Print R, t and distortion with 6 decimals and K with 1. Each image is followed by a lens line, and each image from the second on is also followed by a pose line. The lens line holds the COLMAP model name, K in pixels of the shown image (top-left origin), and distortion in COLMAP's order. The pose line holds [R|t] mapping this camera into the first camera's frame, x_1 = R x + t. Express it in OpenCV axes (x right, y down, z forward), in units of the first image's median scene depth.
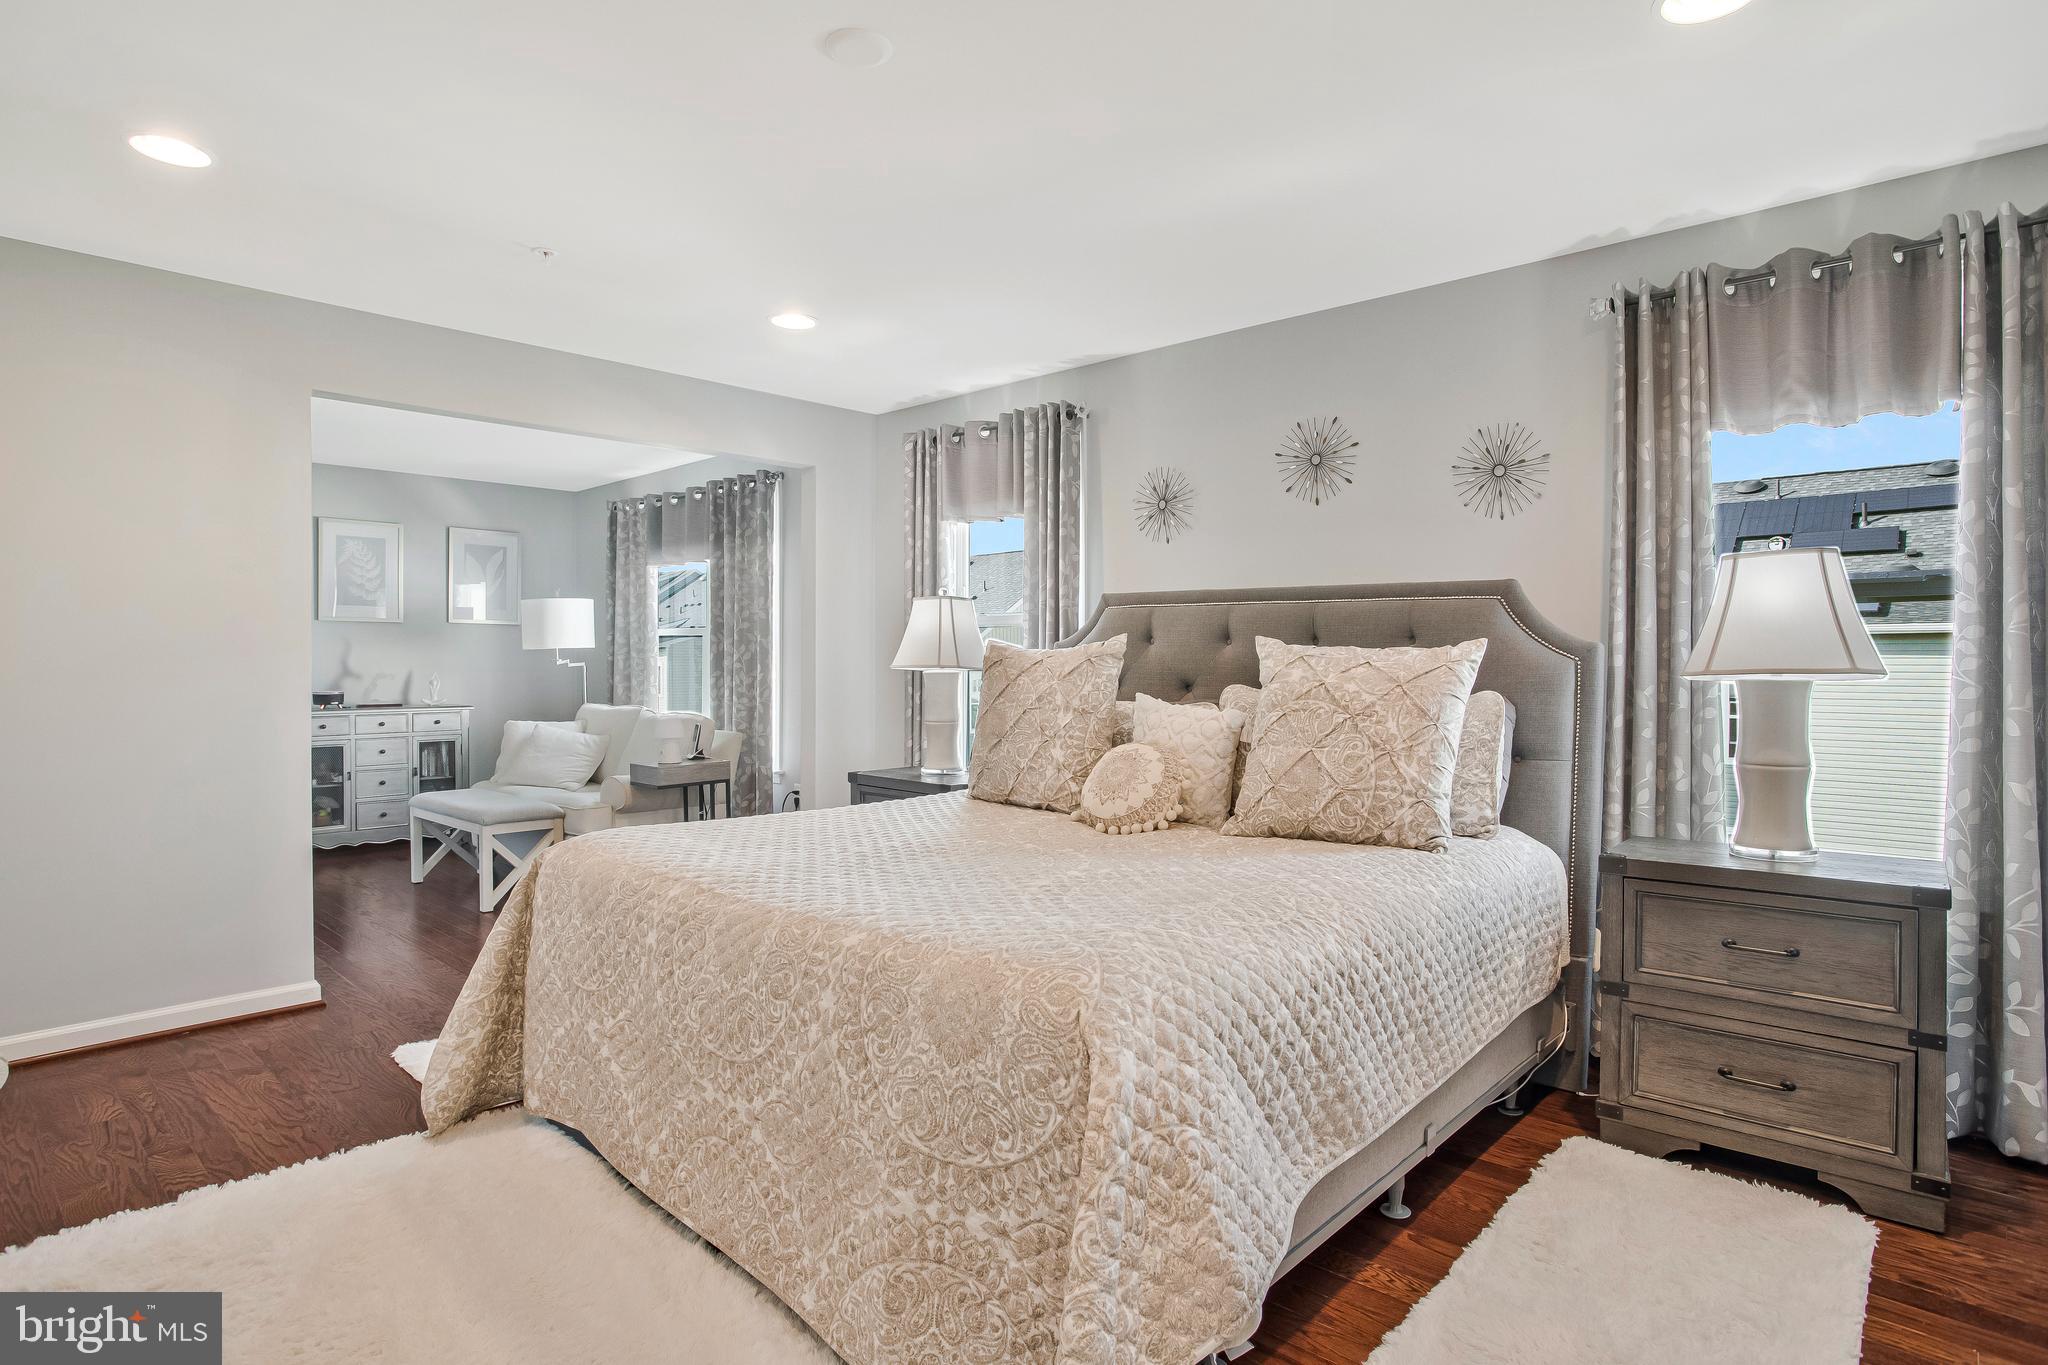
lens RADIAL K [[1085.5, 0, 1024.0], [0, 1085.5, 671.2], [0, 0, 1]] dist [-0.000441, 0.000471]
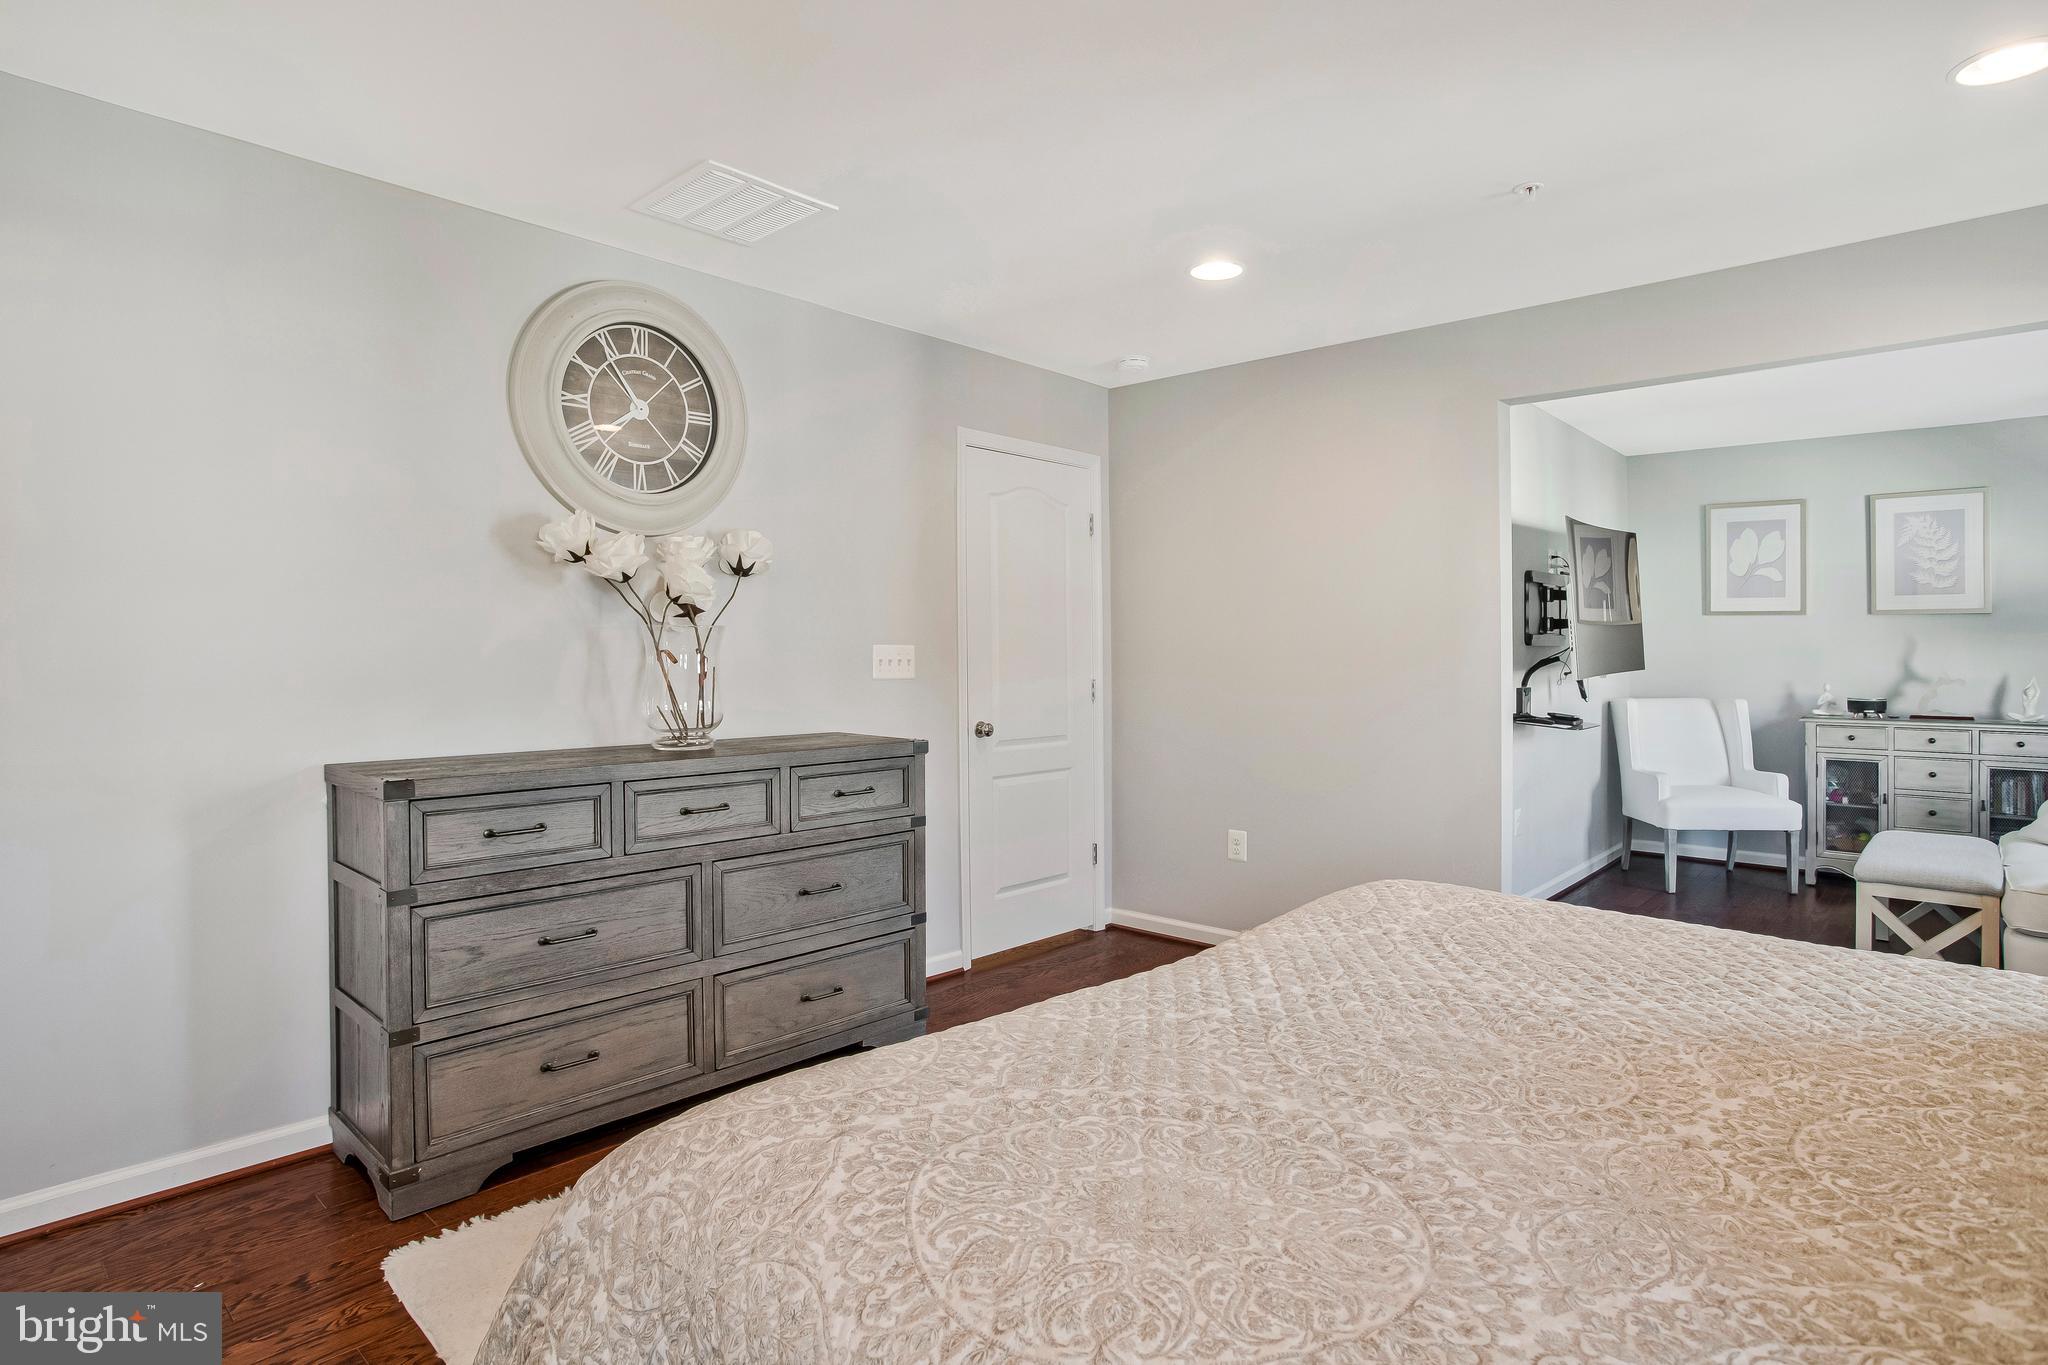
lens RADIAL K [[1085.5, 0, 1024.7], [0, 1085.5, 668.8], [0, 0, 1]] dist [-0.000441, 0.000471]
pose [[0.007970, 0.019229, -0.999783, 0.209695], [-0.012089, 0.999744, 0.019132, -0.012159], [0.999895, 0.011934, 0.008200, 0.316604]]
